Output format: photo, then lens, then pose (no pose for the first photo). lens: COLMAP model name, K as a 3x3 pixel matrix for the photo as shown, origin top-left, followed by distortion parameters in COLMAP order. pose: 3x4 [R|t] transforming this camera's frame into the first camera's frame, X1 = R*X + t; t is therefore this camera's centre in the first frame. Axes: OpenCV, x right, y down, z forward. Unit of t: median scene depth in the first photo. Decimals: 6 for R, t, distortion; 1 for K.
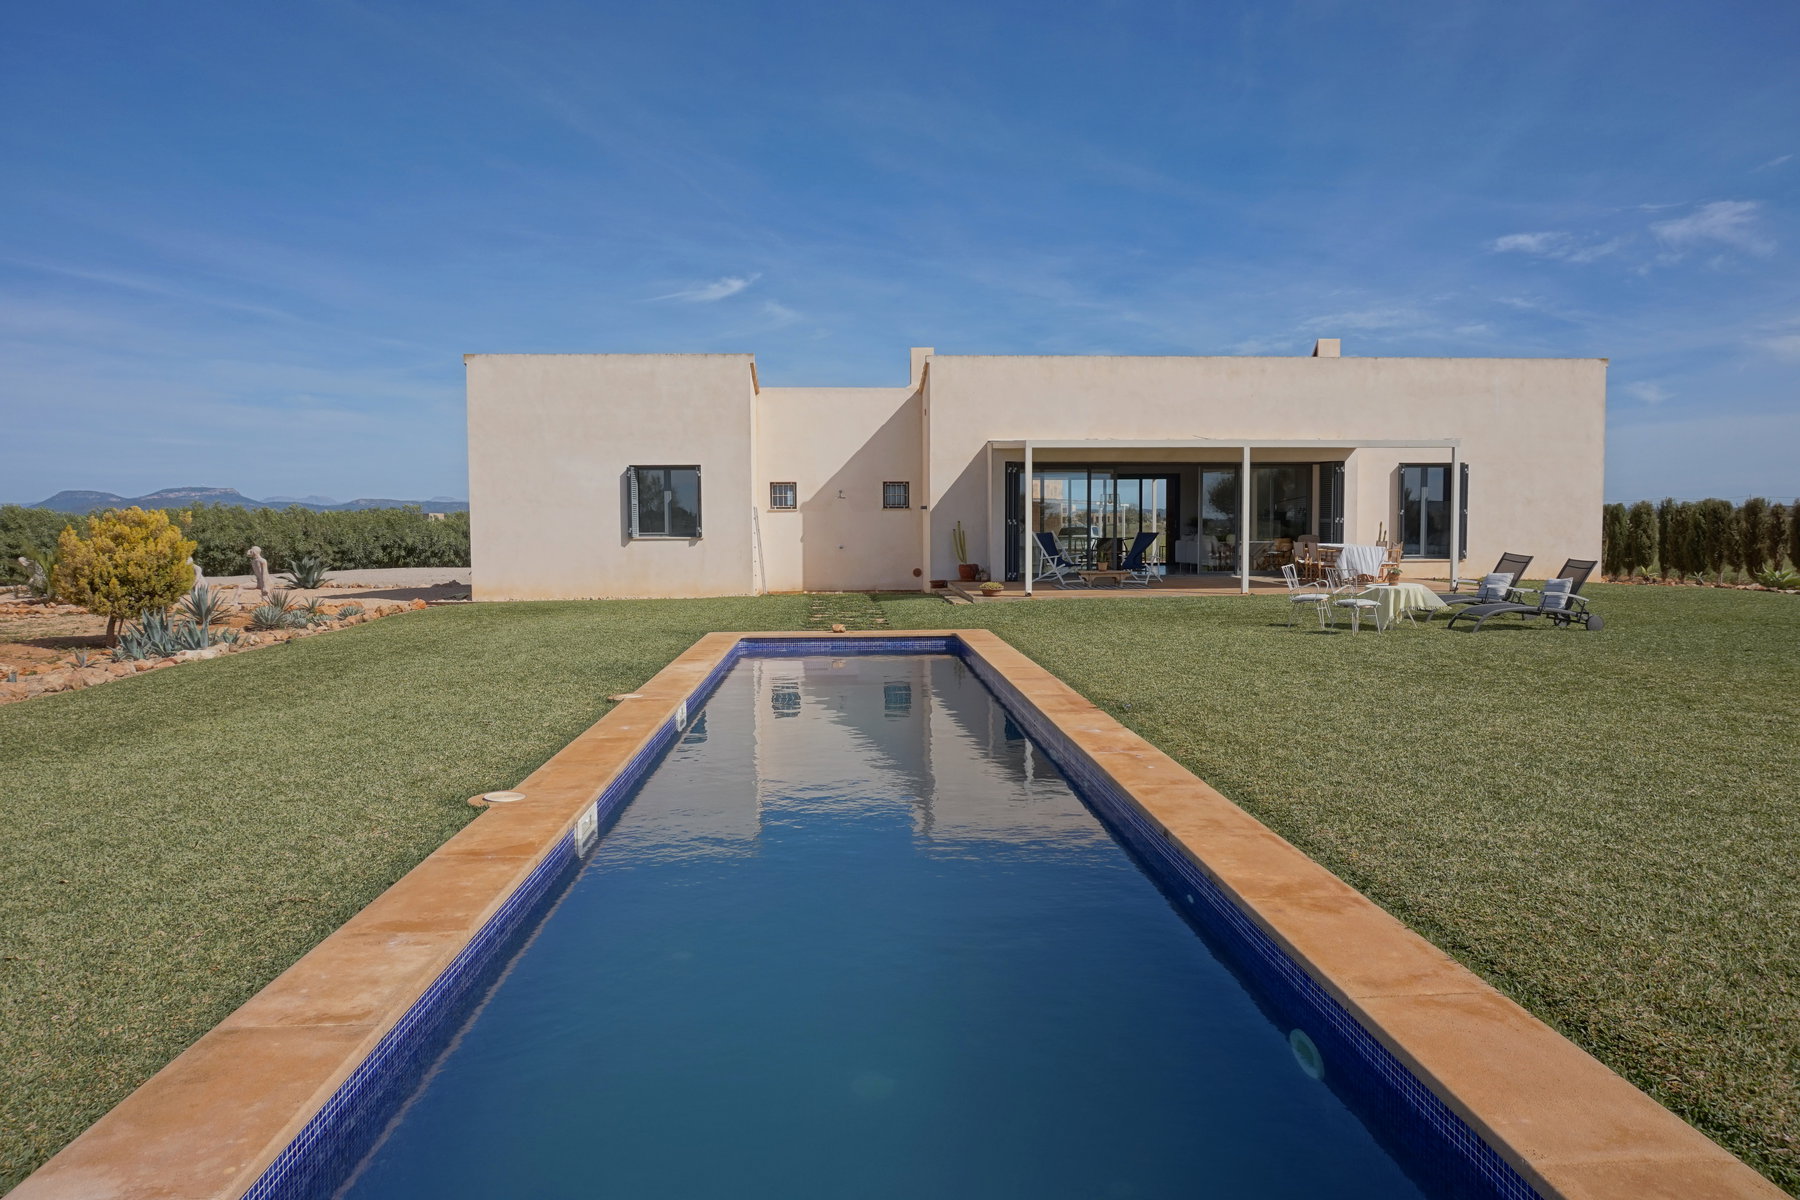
lens RADIAL K [[1256.6, 0, 906.9], [0, 1256.6, 599.6], [0, 0, 1]] dist [-0.036745, 0.054200]
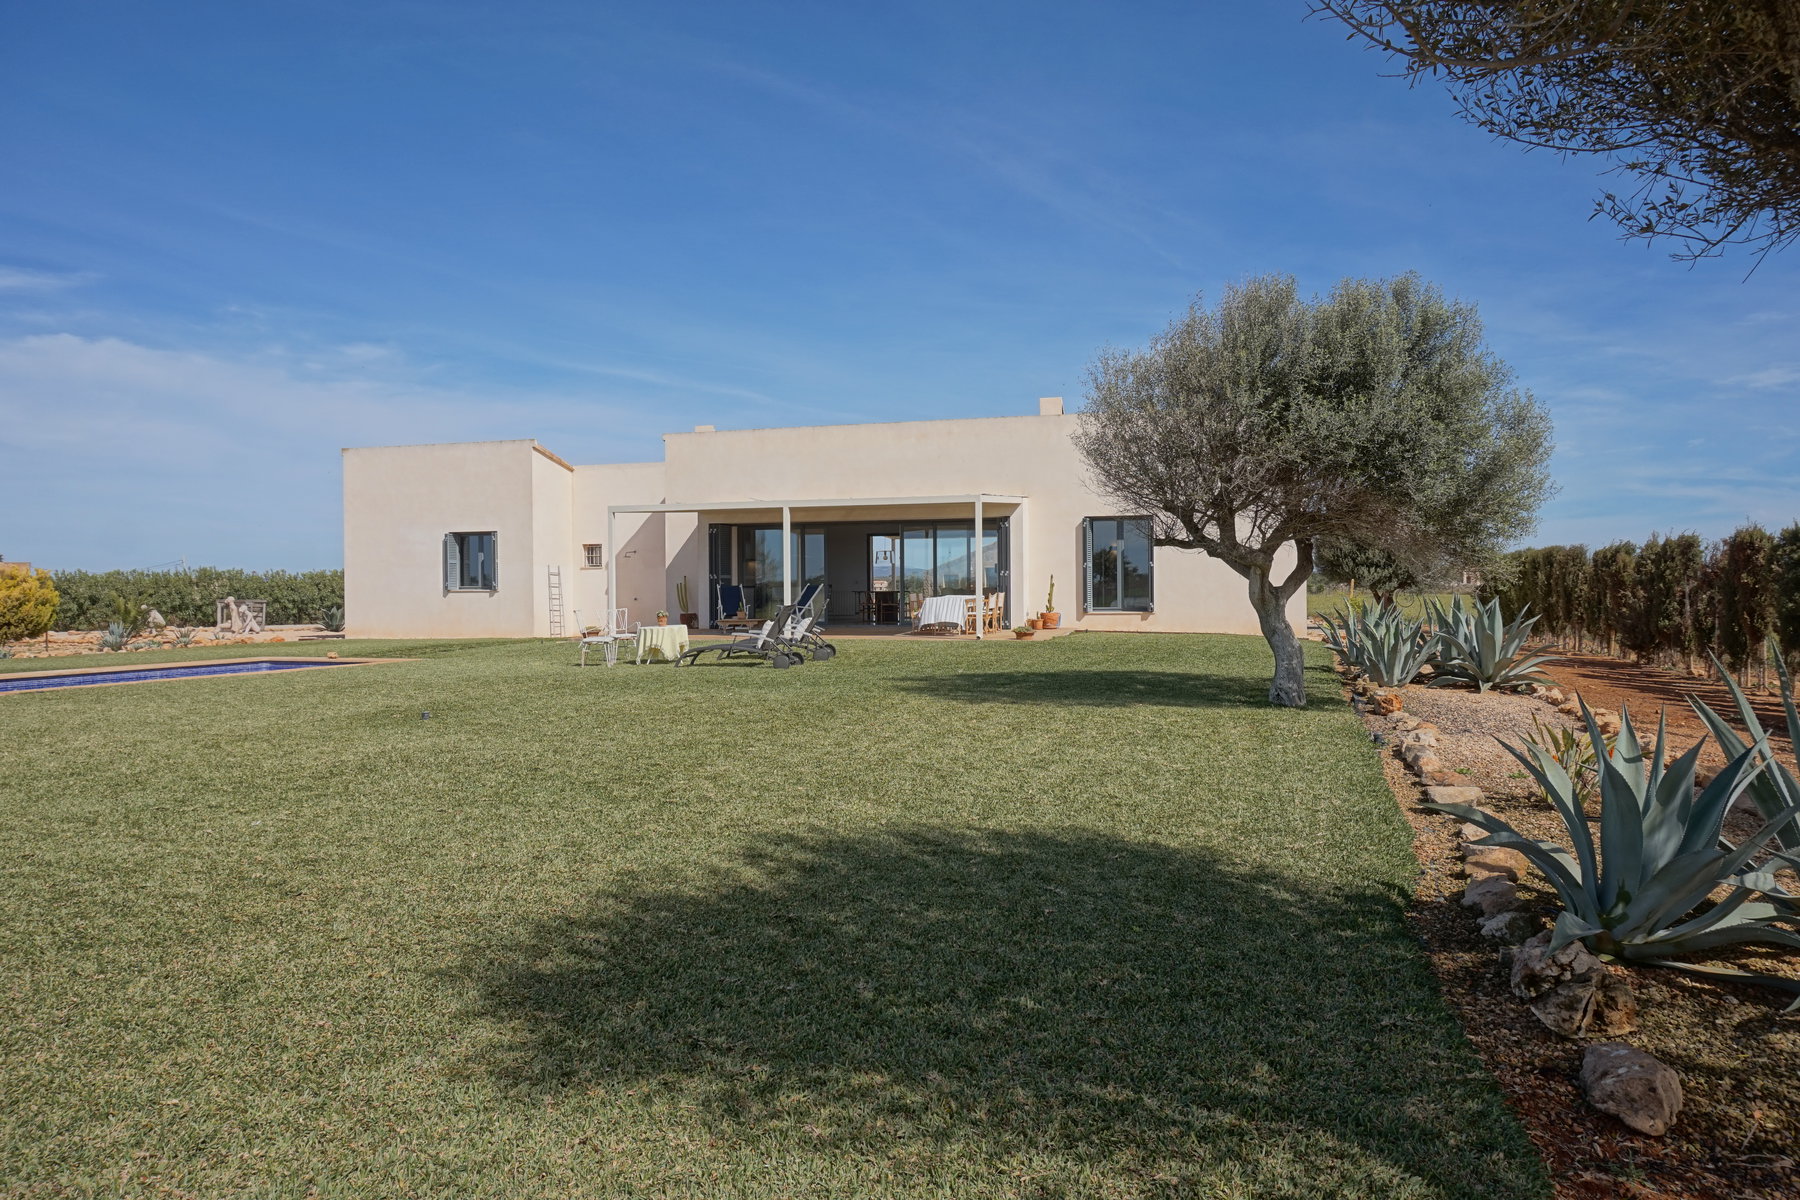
lens RADIAL K [[1256.6, 0, 906.9], [0, 1256.6, 599.6], [0, 0, 1]] dist [-0.036745, 0.054200]
pose [[0.937889, 0.001492, -0.346931, 0.618607], [-0.017621, 0.998905, -0.043341, 0.005616], [0.346486, 0.046762, 0.936889, -0.006672]]
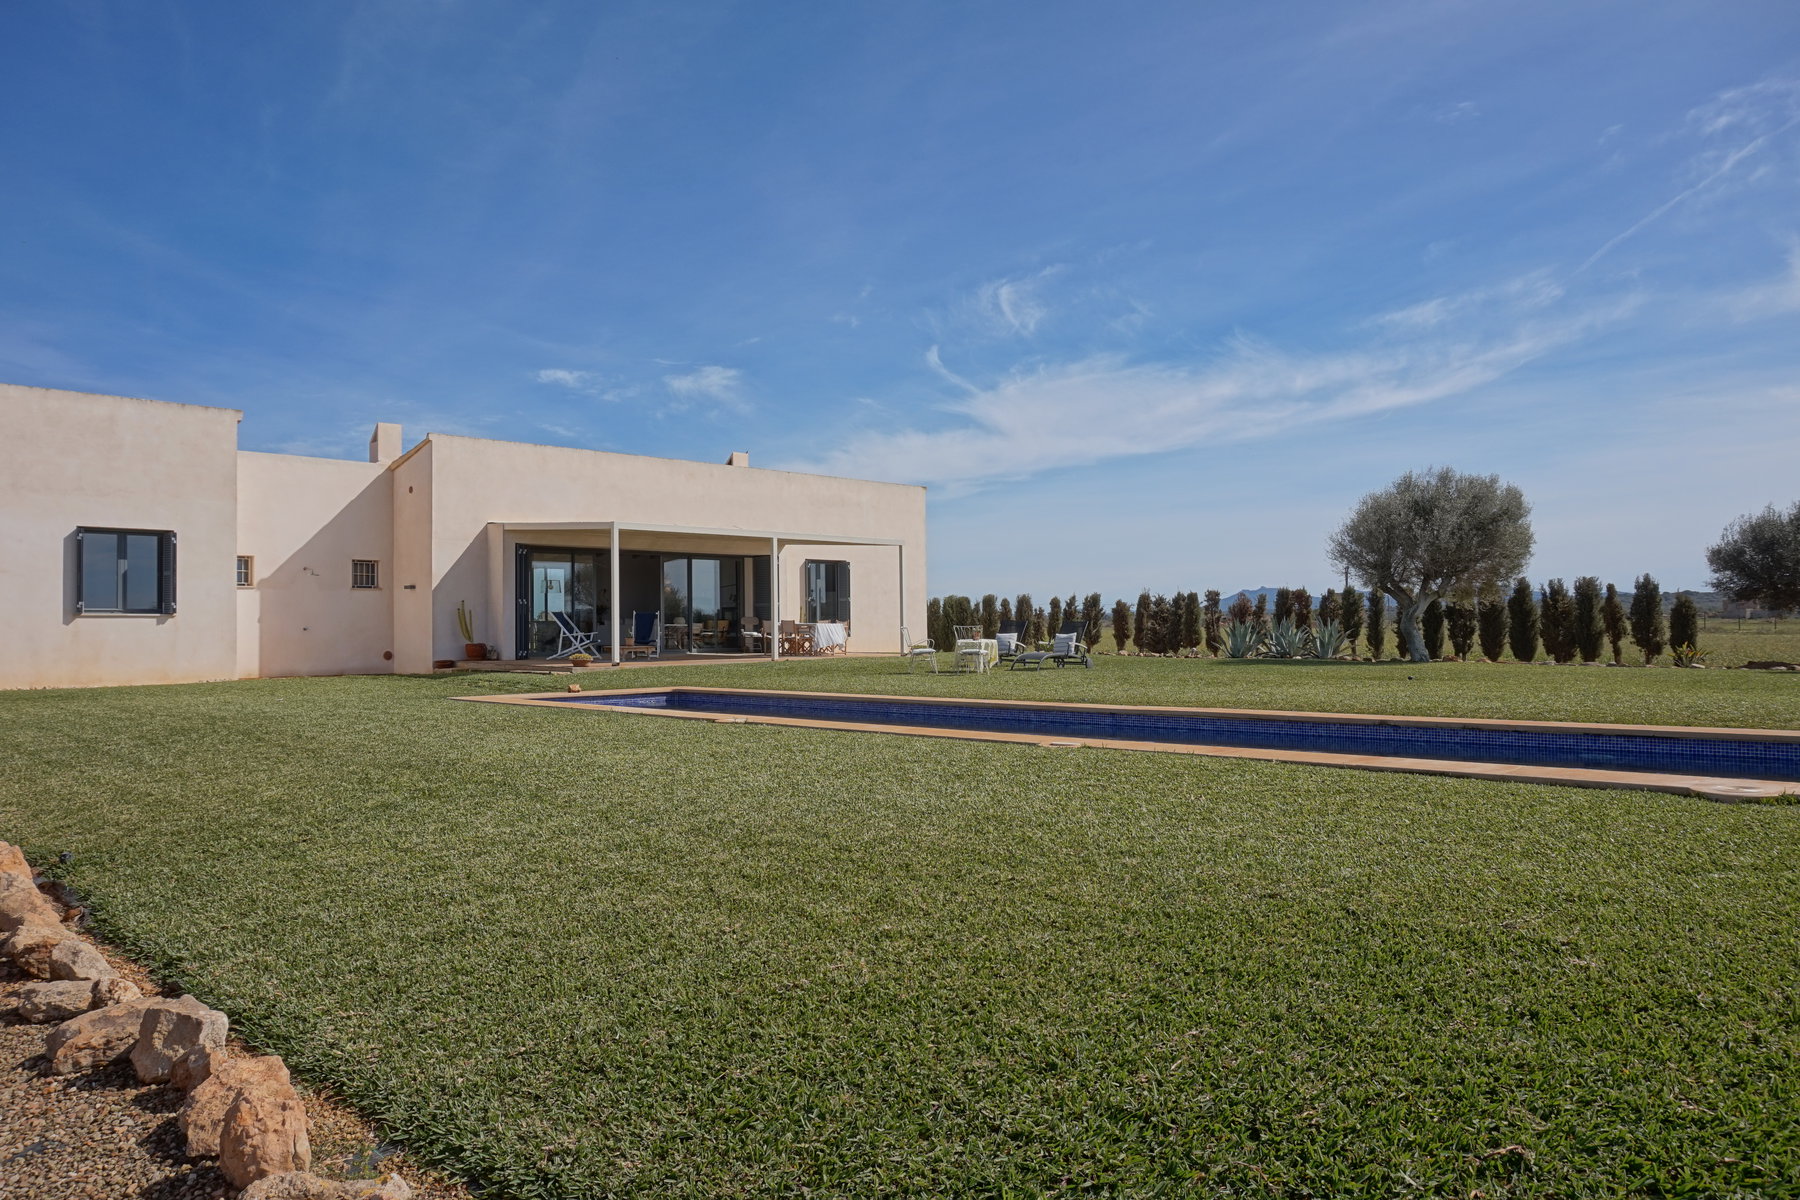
lens RADIAL K [[1256.6, 0, 906.9], [0, 1256.6, 599.6], [0, 0, 1]] dist [-0.036745, 0.054200]
pose [[0.747494, 0.016194, 0.664071, -0.346580], [0.042881, 0.996441, -0.072566, 0.023274], [-0.662883, 0.082719, 0.744139, 0.028669]]
